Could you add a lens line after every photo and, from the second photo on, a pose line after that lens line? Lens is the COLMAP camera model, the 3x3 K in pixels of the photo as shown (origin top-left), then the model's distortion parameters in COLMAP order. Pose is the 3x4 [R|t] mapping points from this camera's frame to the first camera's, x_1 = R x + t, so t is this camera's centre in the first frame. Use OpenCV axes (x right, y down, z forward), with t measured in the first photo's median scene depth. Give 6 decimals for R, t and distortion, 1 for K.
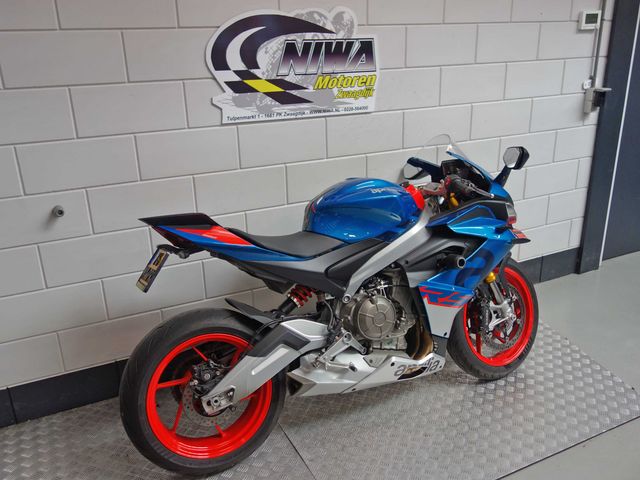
lens RADIAL K [[561.3, 0, 320.0], [0, 561.3, 240.0], [0, 0, 1]] dist [0.003678, -0.000511]
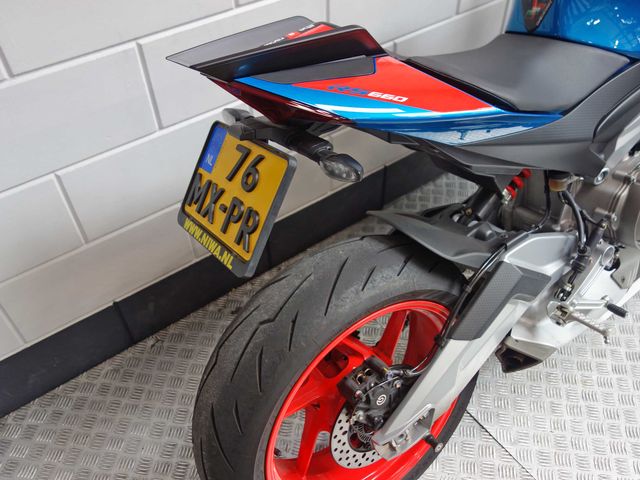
lens RADIAL K [[561.3, 0, 320.0], [0, 561.3, 240.0], [0, 0, 1]] dist [0.003678, -0.000511]
pose [[0.983395, -0.125203, 0.131375, -0.237847], [0.054748, 0.894850, 0.442998, -0.068176], [-0.173025, -0.428449, 0.886845, 0.523655]]
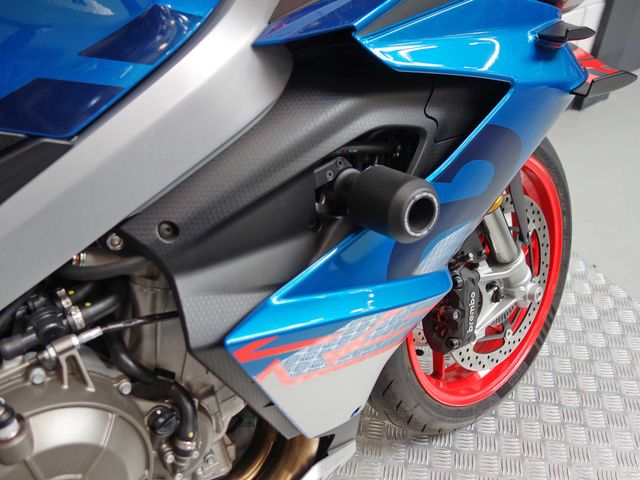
lens RADIAL K [[561.3, 0, 320.0], [0, 561.3, 240.0], [0, 0, 1]] dist [0.003678, -0.000511]
pose [[0.984876, -0.093699, 0.145739, 0.159876], [0.040499, 0.942348, 0.332173, -0.021932], [-0.168461, -0.321247, 0.931891, 0.710129]]
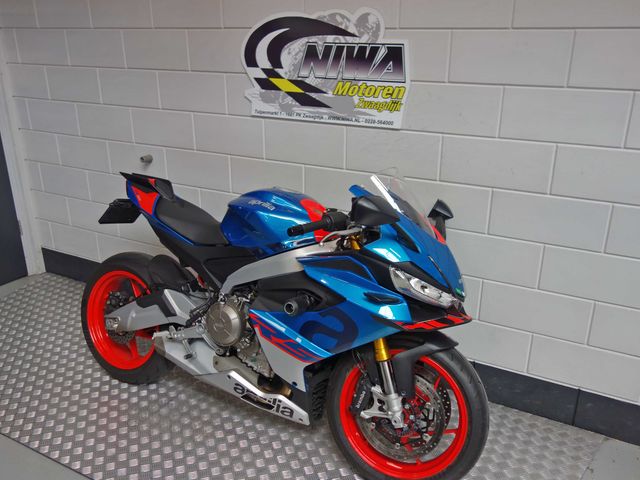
lens RADIAL K [[561.3, 0, 320.0], [0, 561.3, 240.0], [0, 0, 1]] dist [0.003678, -0.000511]
pose [[0.580702, 0.302044, -0.756012, 0.797815], [-0.298296, 0.942989, 0.147621, -0.174491], [0.757499, 0.139792, 0.637694, 0.420089]]
